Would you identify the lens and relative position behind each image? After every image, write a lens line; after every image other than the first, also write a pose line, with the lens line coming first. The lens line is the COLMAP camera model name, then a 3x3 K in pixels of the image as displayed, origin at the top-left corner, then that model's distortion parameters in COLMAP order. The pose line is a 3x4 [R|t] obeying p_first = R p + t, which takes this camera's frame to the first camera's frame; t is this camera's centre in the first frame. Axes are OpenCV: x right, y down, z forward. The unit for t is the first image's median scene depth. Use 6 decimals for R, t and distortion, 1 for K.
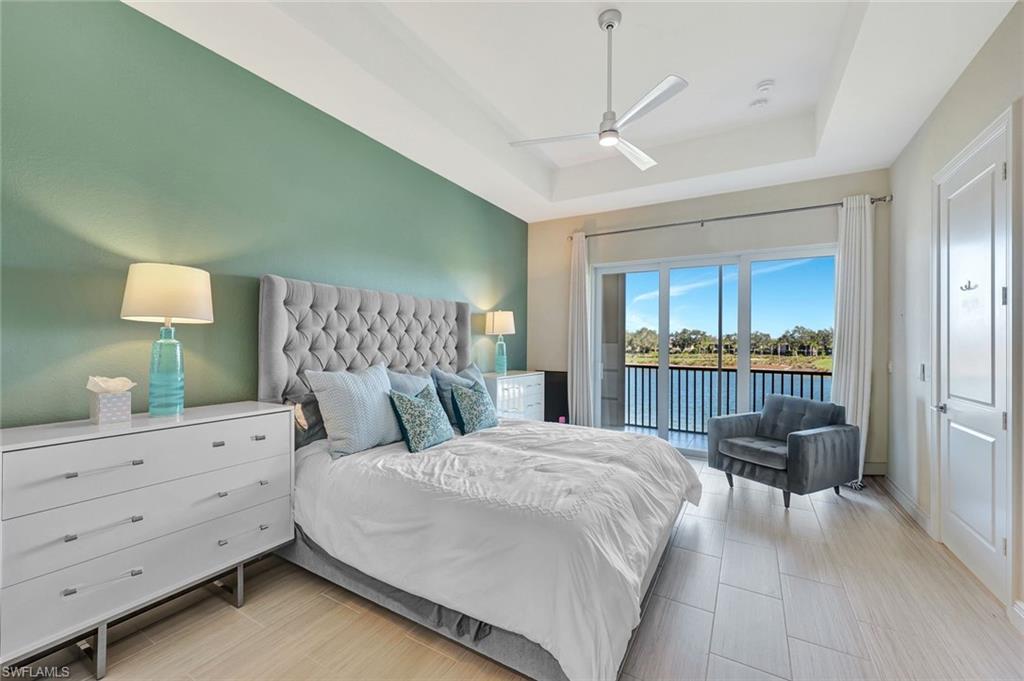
lens RADIAL K [[404.9, 0, 520.2], [0, 404.9, 340.4], [0, 0, 1]] dist [-0.000154, -0.000041]
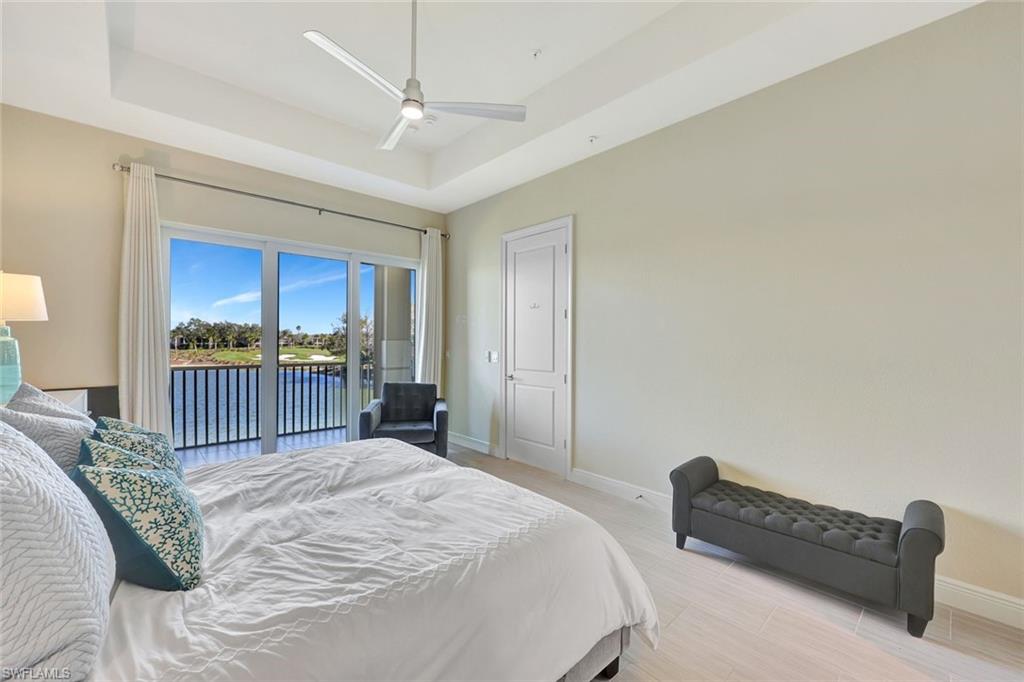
lens RADIAL K [[412.0, 0, 492.5], [0, 412.0, 339.7], [0, 0, 1]] dist [-0.000843, -0.000095]
pose [[0.318091, -0.008001, 0.948026, -0.405227], [-0.007400, 0.999913, 0.010922, -0.003148], [-0.948031, -0.010489, 0.318004, 0.370322]]
